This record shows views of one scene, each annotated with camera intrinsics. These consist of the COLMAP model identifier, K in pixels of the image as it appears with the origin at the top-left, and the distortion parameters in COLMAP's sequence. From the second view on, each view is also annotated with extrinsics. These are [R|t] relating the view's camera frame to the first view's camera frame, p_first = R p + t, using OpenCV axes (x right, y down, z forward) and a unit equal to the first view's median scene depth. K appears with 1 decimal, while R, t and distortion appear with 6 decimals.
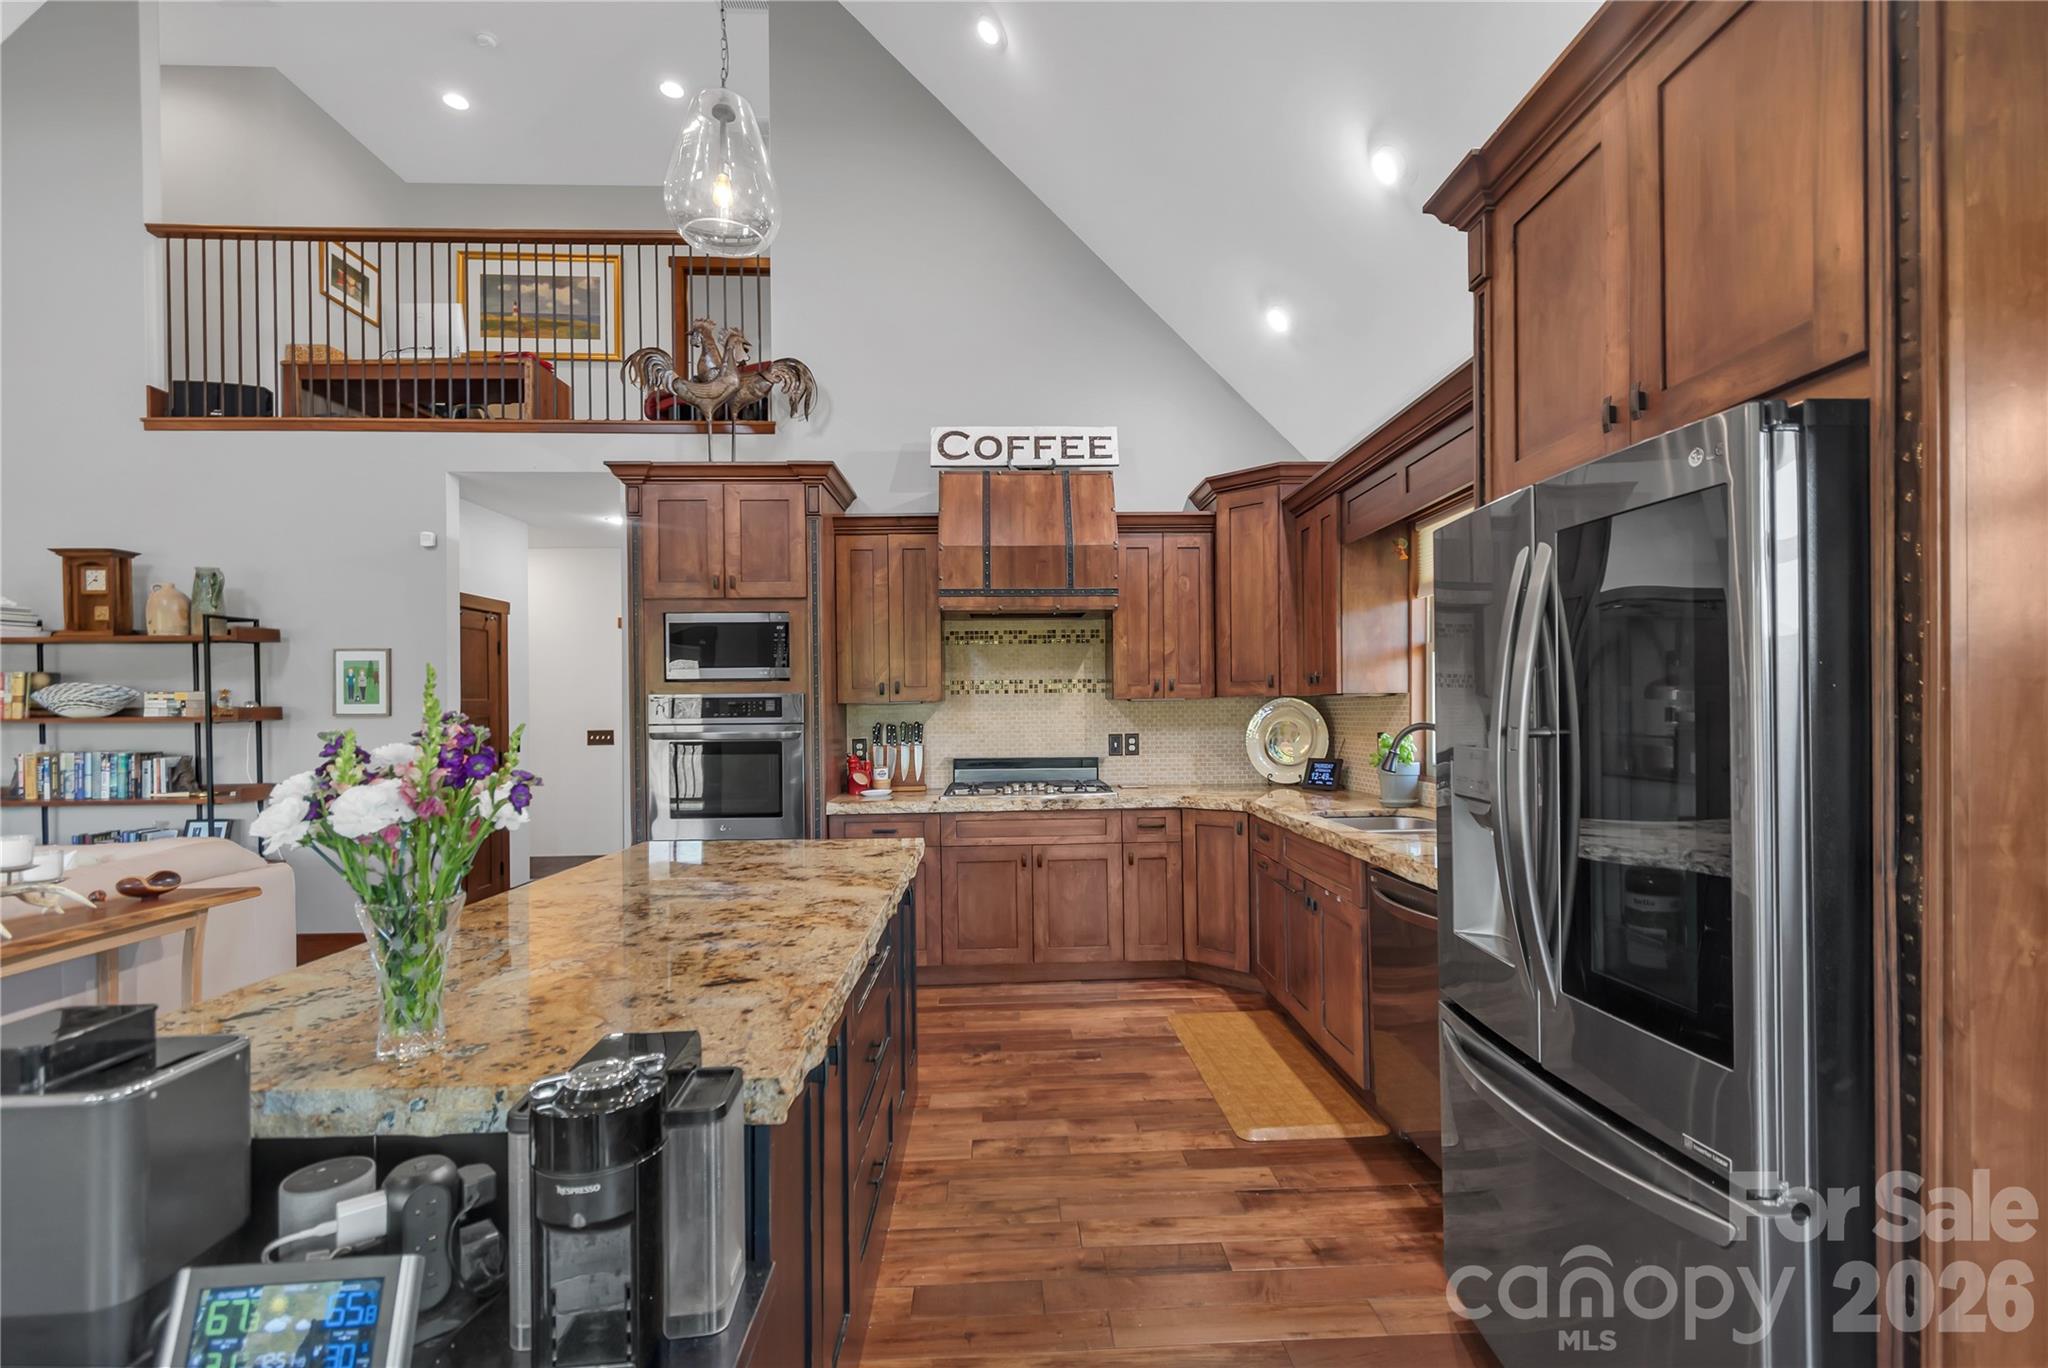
lens RADIAL K [[919.3, 0, 1018.0], [0, 919.3, 700.7], [0, 0, 1]] dist [0.000931, 0.000000]
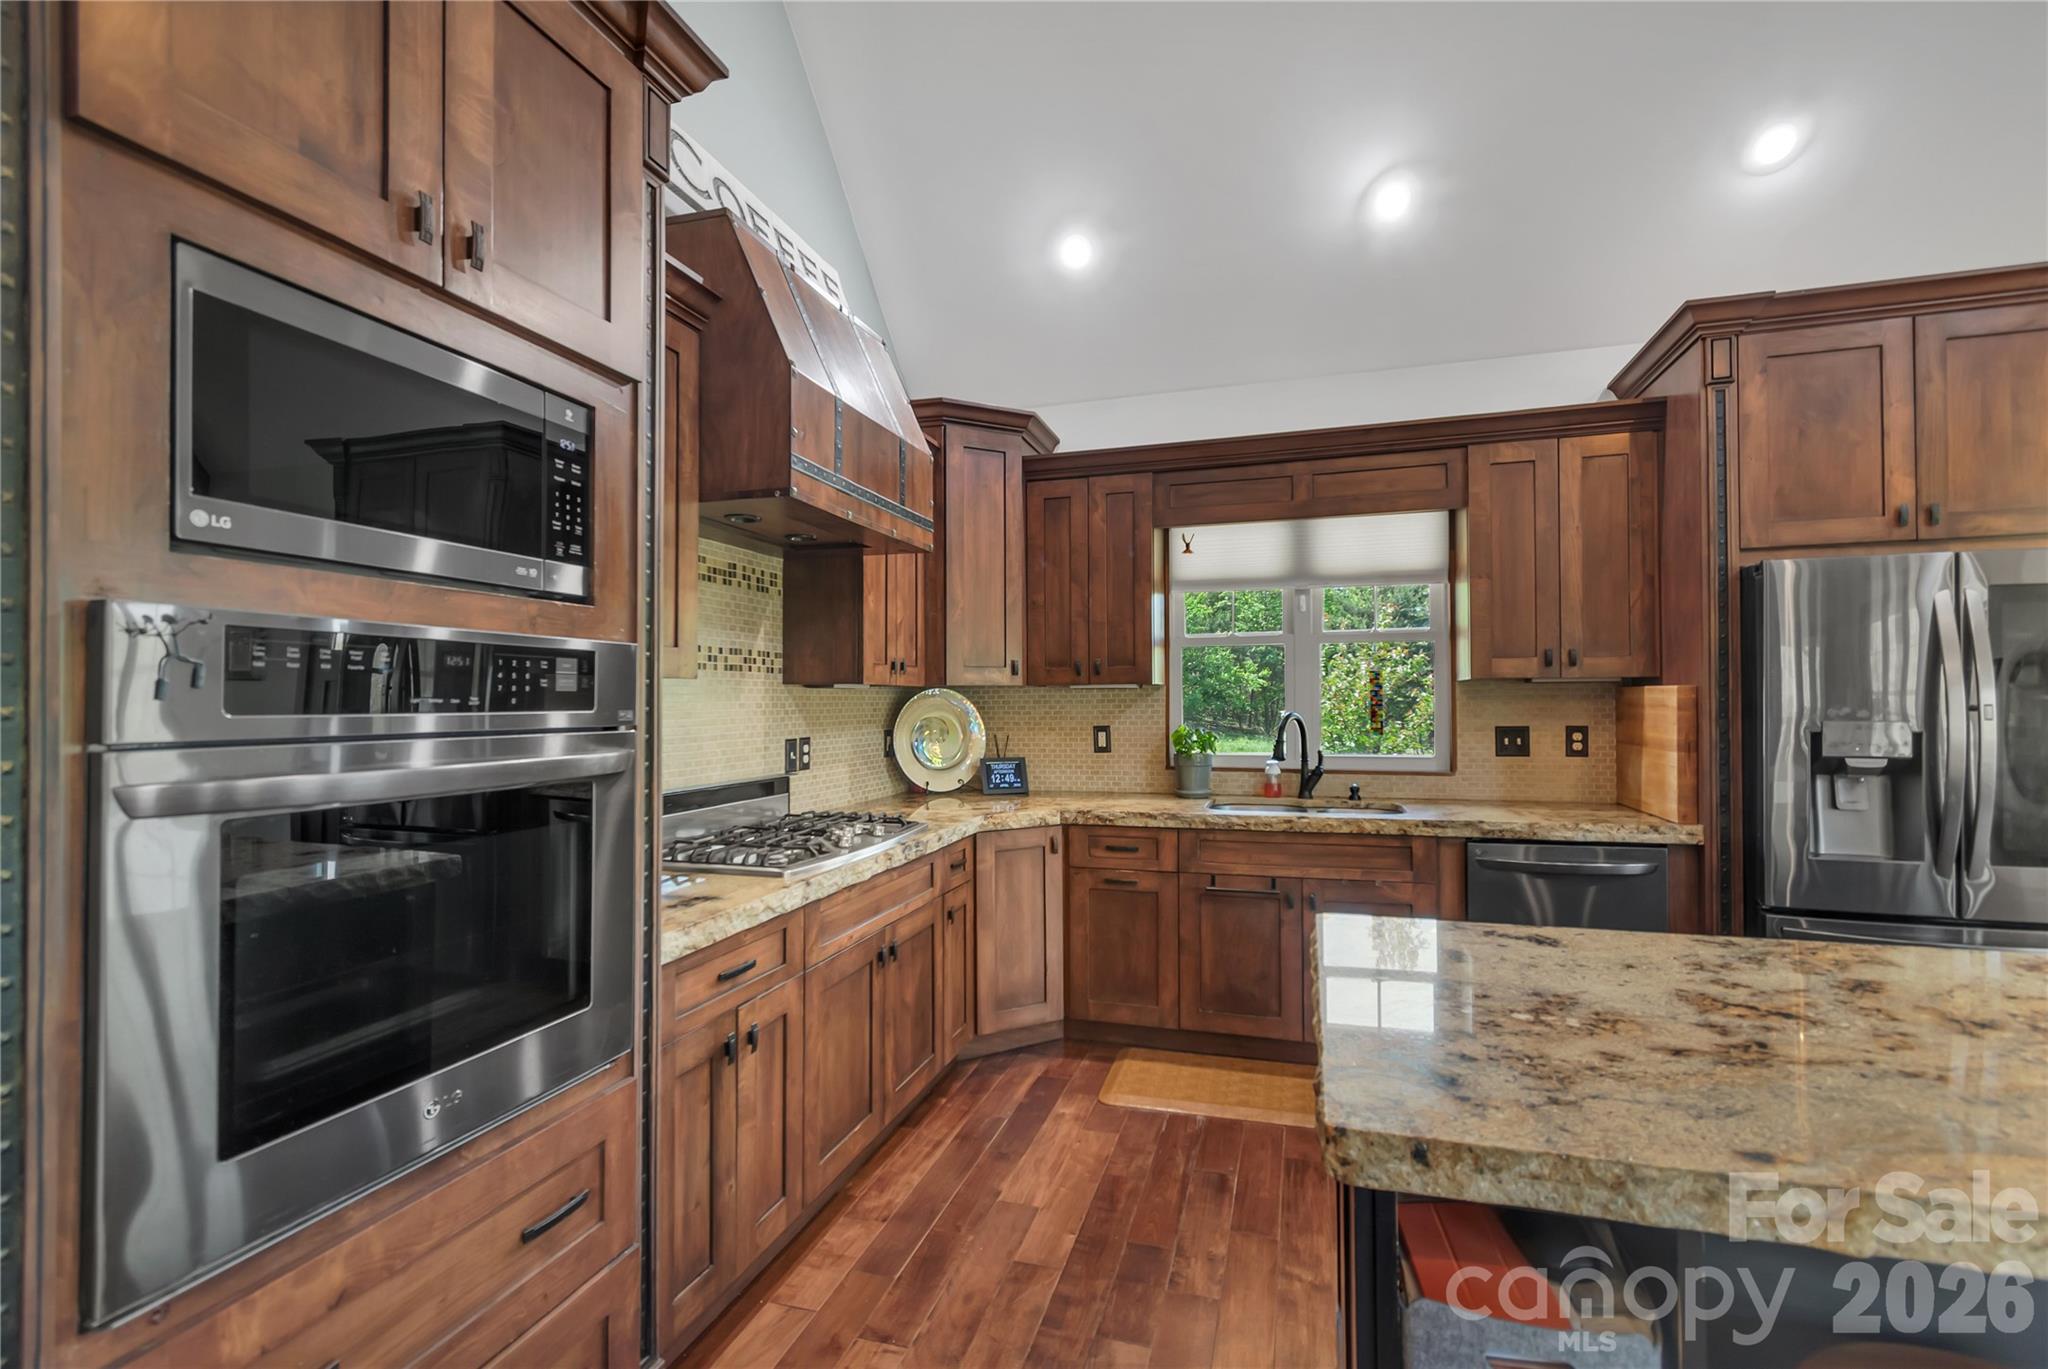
lens RADIAL K [[919.3, 0, 1022.6], [0, 919.3, 688.8], [0, 0, 1]] dist [0.000931, 0.000000]
pose [[0.311515, 0.021479, 0.949999, -0.490787], [-0.005218, 0.999768, -0.020894, 0.014818], [-0.950227, 0.001552, 0.311555, 0.690097]]
